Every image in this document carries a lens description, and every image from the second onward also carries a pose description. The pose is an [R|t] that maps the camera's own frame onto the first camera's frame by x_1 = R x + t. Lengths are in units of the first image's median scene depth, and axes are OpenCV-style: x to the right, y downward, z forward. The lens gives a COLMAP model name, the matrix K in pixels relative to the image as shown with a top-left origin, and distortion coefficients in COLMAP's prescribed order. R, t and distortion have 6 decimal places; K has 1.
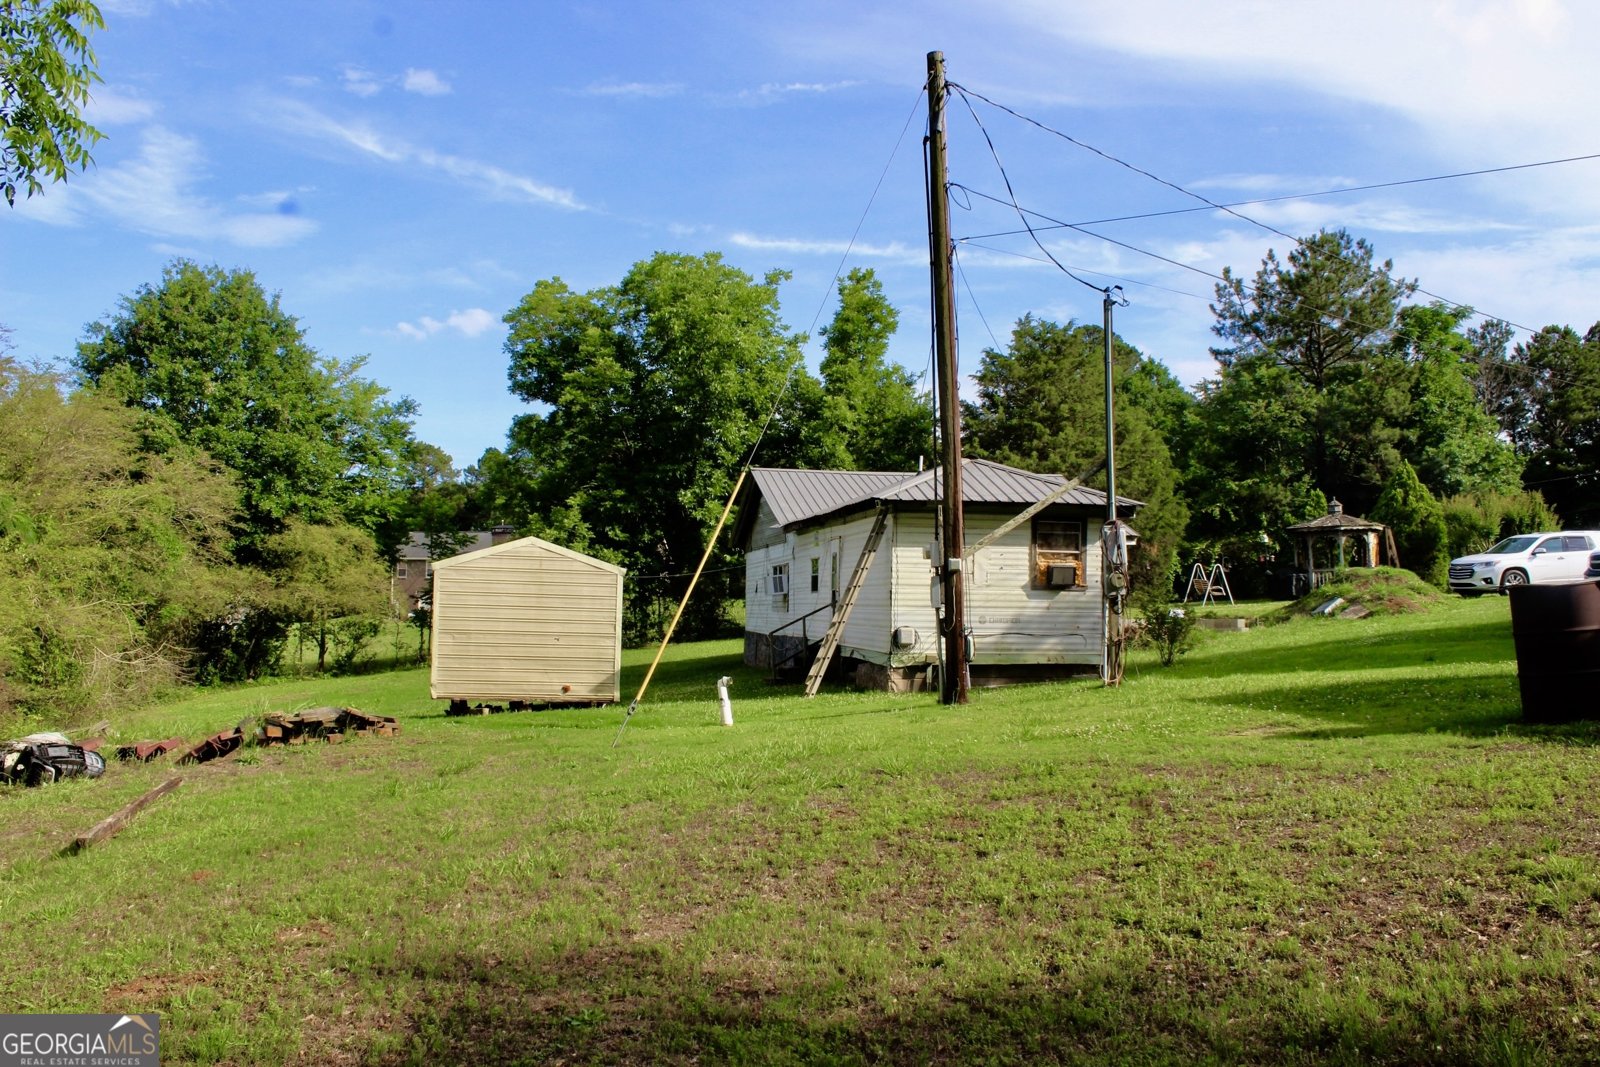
lens RADIAL K [[1332.8, 0, 793.6], [0, 1332.8, 545.8], [0, 0, 1]] dist [-0.169726, 0.150781]
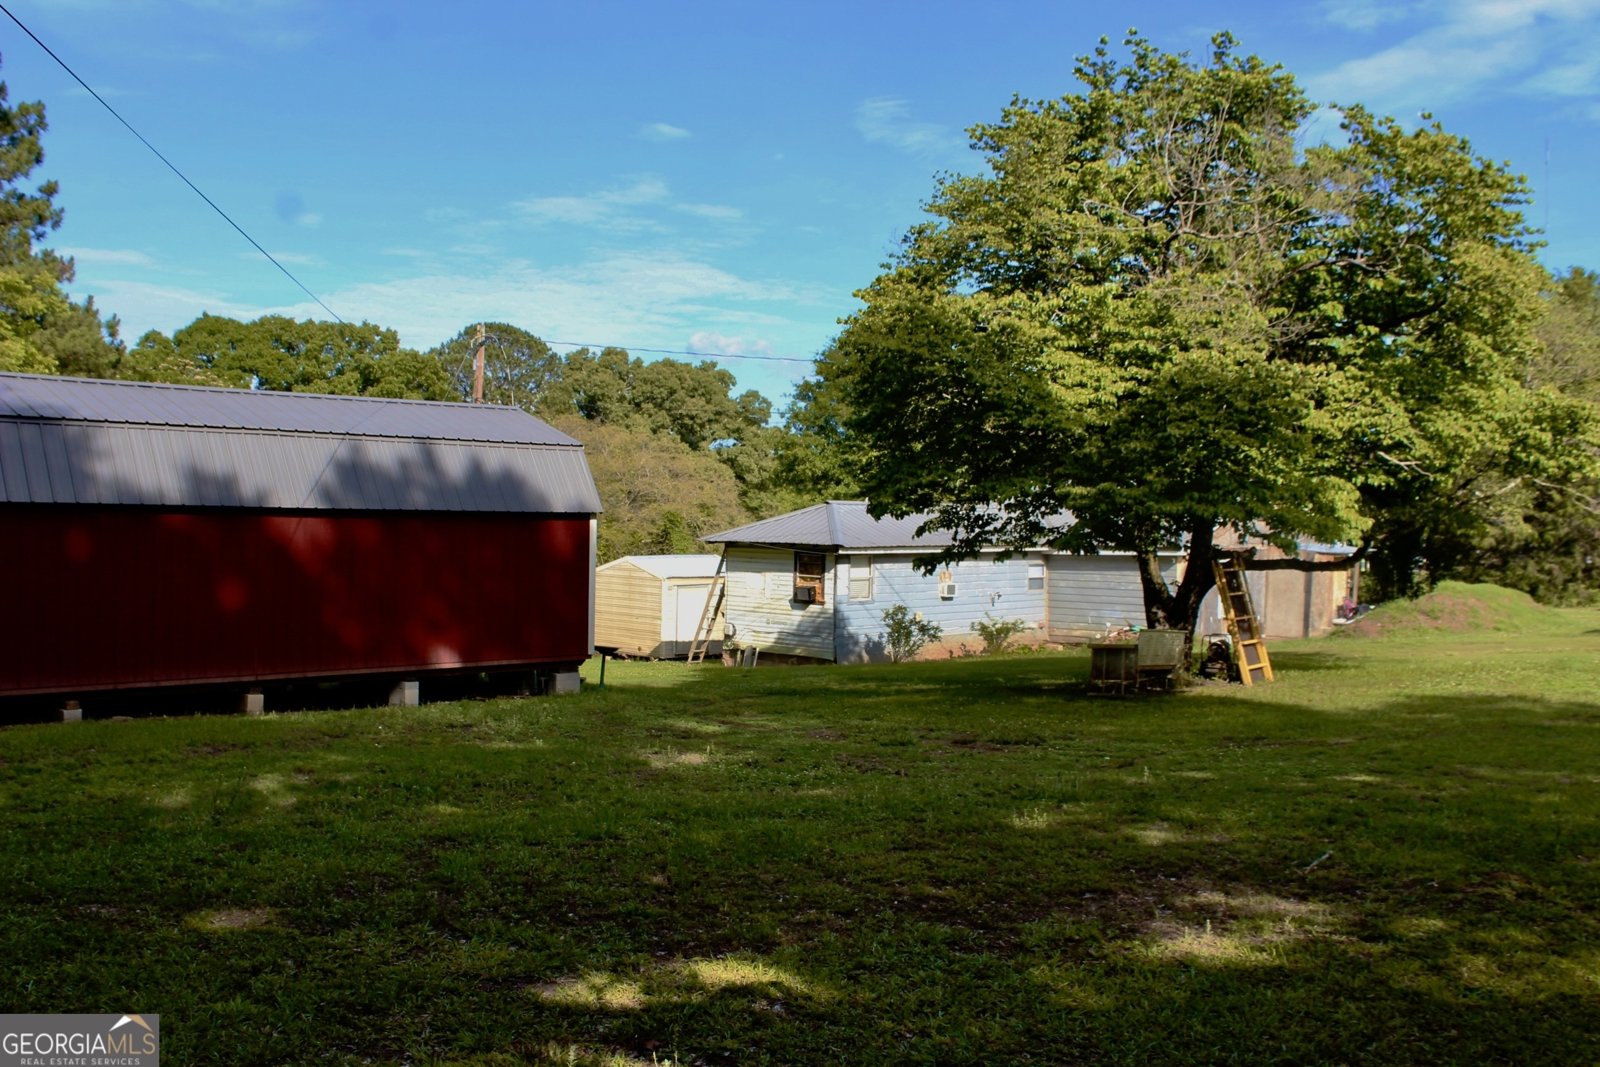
lens RADIAL K [[1496.4, 0, 797.2], [0, 1496.4, 553.6], [0, 0, 1]] dist [-0.133836, 0.027568]
pose [[0.592259, 0.020500, -0.805487, 0.665937], [0.027231, 0.998596, 0.045437, -0.041570], [0.805287, -0.048845, 0.590869, 0.027267]]
